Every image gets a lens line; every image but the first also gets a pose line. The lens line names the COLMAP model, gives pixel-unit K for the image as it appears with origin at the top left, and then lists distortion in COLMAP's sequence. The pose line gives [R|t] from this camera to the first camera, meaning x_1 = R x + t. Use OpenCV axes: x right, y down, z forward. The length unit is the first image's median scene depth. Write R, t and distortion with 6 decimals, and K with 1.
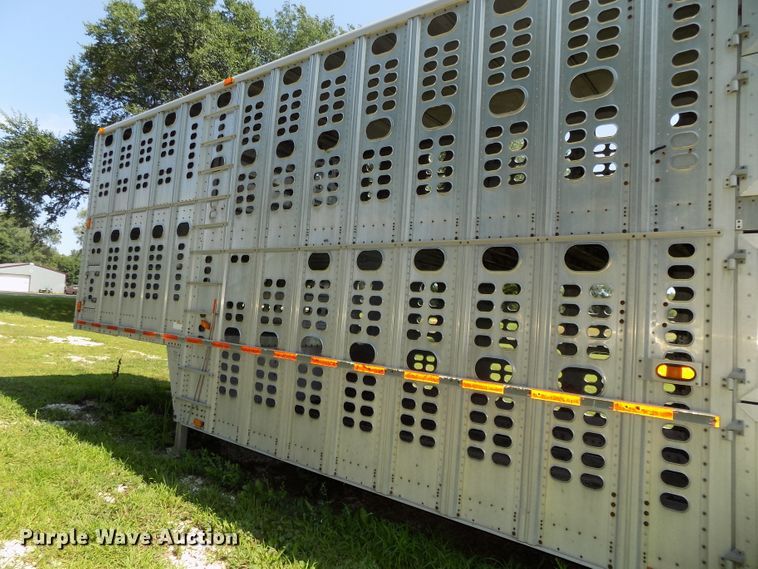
lens RADIAL K [[509.5, 0, 379.0], [0, 509.5, 284.5], [0, 0, 1]] dist [-0.093660, 0.098095]
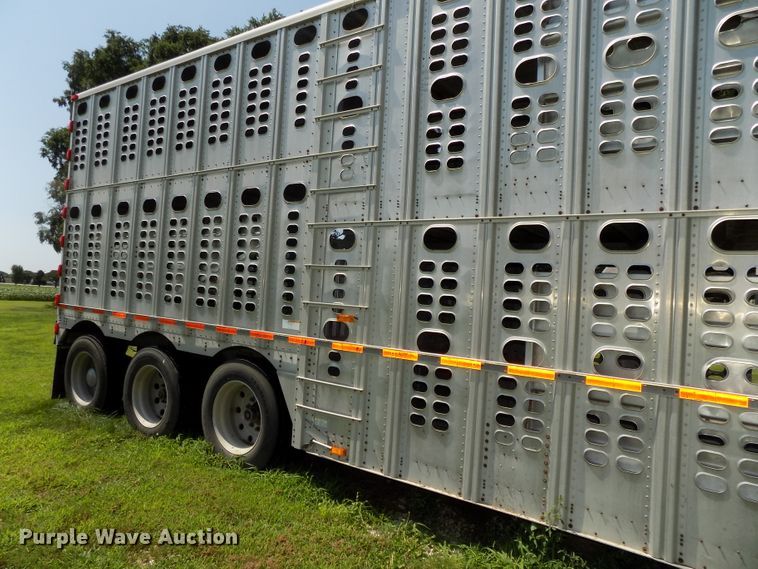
lens RADIAL K [[490.1, 0, 379.0], [0, 490.1, 284.5], [0, 0, 1]] dist [-0.037467, 0.032363]
pose [[0.996576, -0.007674, 0.082330, -0.209933], [0.004208, 0.999101, 0.042192, -0.005003], [-0.082580, -0.041701, 0.995712, 0.164990]]
